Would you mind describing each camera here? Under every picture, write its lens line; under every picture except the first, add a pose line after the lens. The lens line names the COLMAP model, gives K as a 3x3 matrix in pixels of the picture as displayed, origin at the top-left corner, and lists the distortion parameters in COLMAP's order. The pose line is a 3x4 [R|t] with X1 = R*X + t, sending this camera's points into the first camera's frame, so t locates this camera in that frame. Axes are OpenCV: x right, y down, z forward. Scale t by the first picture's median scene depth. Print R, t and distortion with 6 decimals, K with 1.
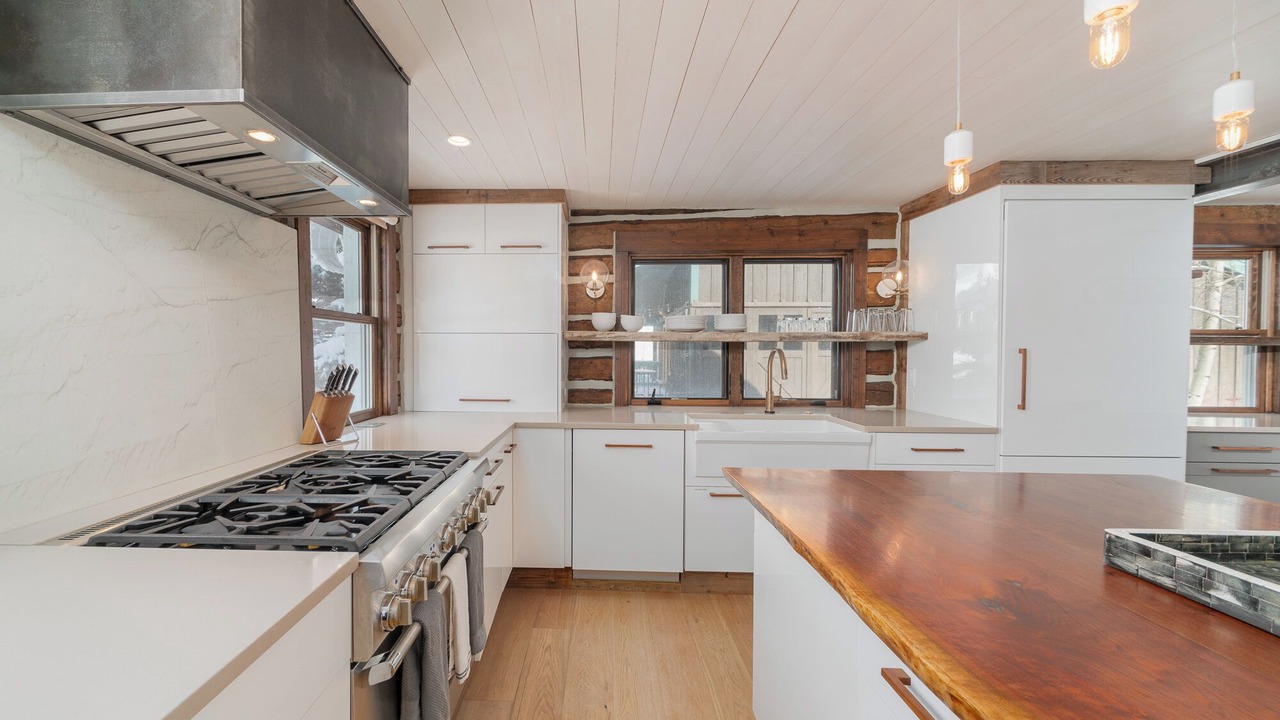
lens RADIAL K [[522.6, 0, 637.1], [0, 522.6, 360.4], [0, 0, 1]] dist [-0.003840, -0.000326]
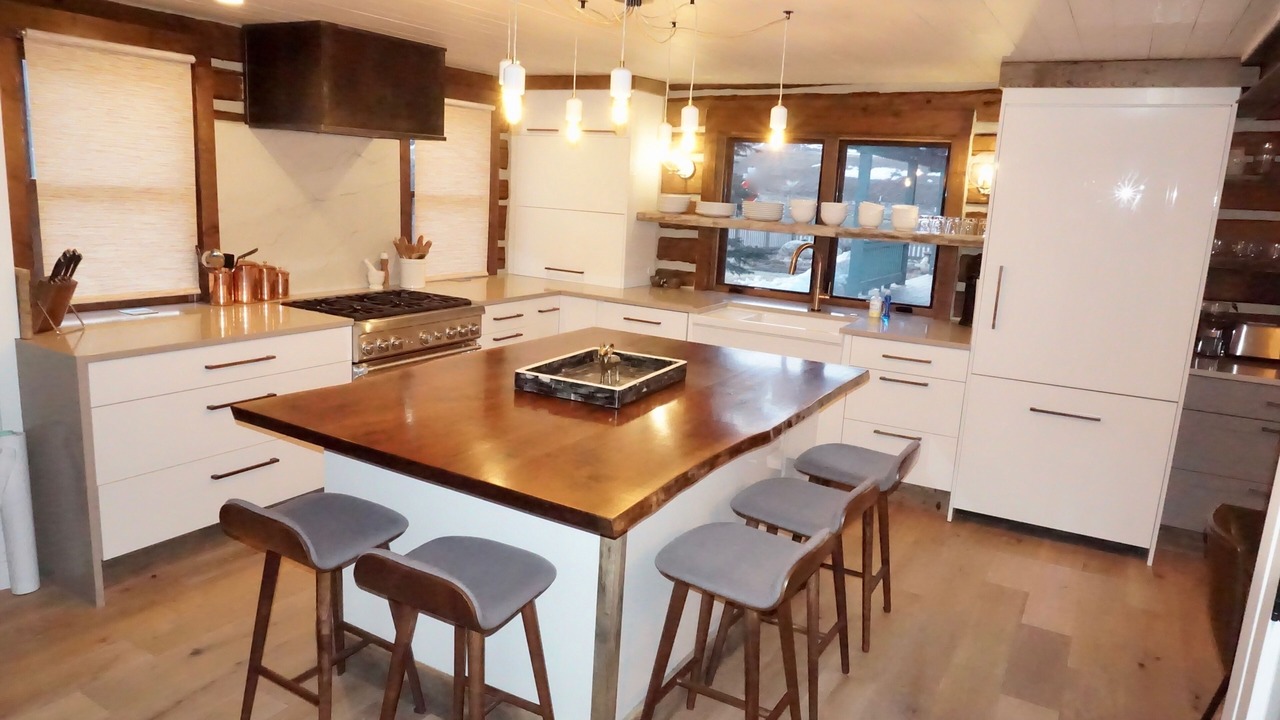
lens RADIAL K [[830.5, 0, 642.2], [0, 830.5, 357.6], [0, 0, 1]] dist [-0.043906, 0.003396]
pose [[0.887093, 0.131923, -0.442338, 0.600320], [-0.058716, 0.982754, 0.175346, -0.058513], [0.457842, -0.129576, 0.879540, -0.462795]]
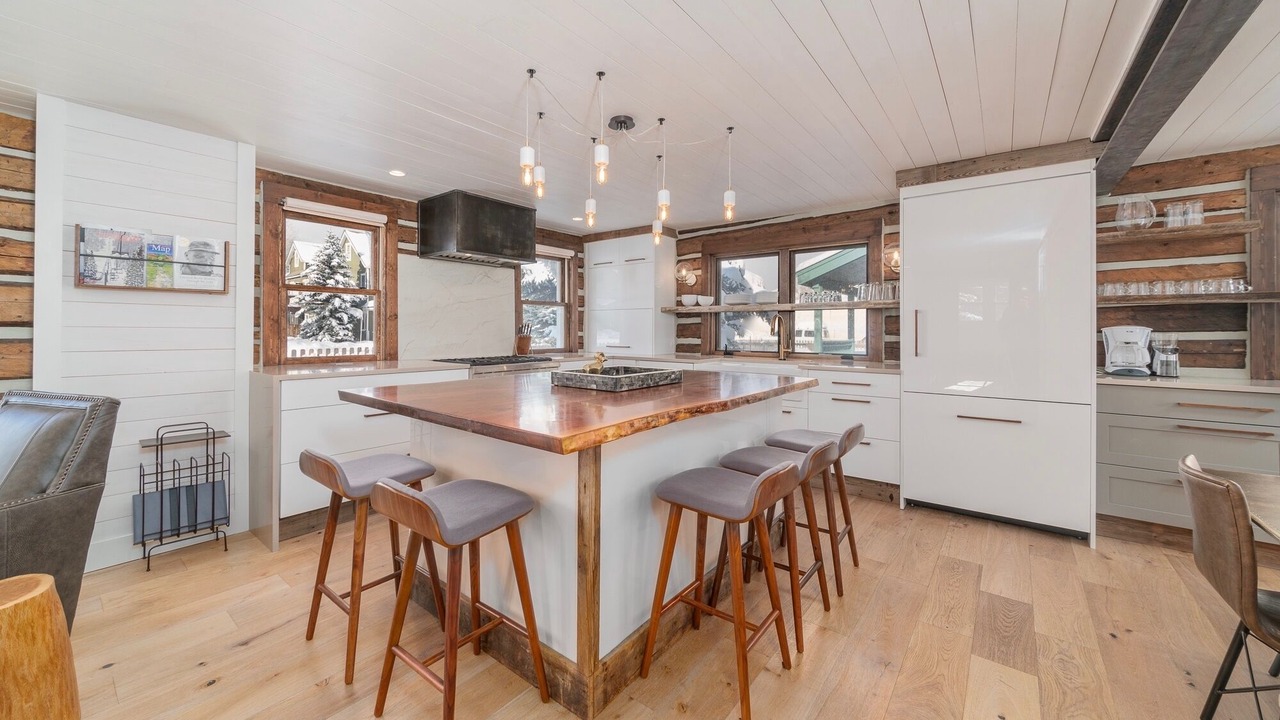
lens RADIAL K [[482.8, 0, 601.6], [0, 482.8, 326.8], [0, 0, 1]] dist [-0.001774, -0.000441]
pose [[0.797157, -0.006327, -0.603739, 0.597981], [-0.007078, 0.999778, -0.019823, 0.036031], [0.603730, 0.020075, 0.796936, -0.319847]]
